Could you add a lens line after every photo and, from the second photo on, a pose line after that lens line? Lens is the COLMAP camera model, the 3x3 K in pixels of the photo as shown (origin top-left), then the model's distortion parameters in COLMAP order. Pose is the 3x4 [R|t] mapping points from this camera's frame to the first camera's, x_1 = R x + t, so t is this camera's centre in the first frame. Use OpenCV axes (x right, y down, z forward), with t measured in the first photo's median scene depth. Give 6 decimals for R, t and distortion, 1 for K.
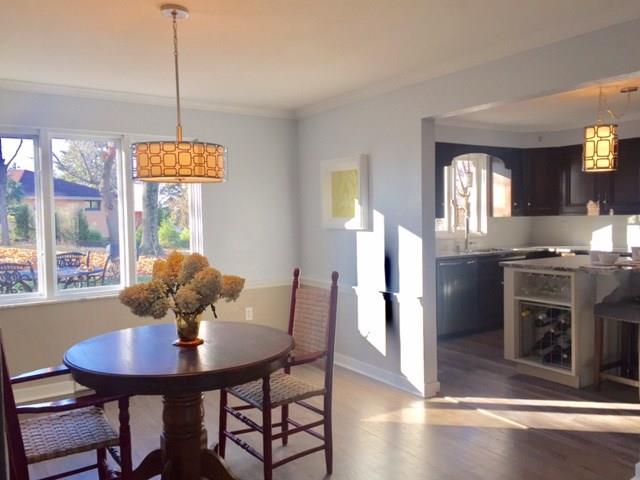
lens RADIAL K [[547.9, 0, 318.3], [0, 547.9, 236.8], [0, 0, 1]] dist [0.032136, -0.013179]
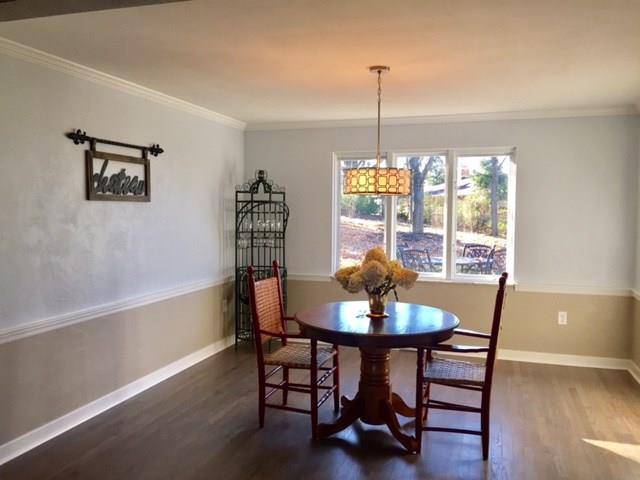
lens RADIAL K [[547.9, 0, 318.3], [0, 547.9, 236.8], [0, 0, 1]] dist [0.032136, -0.013179]
pose [[0.610825, 0.064894, -0.789101, 0.714379], [-0.051953, 0.997773, 0.041839, -0.047103], [0.790059, 0.015440, 0.612836, 0.056487]]
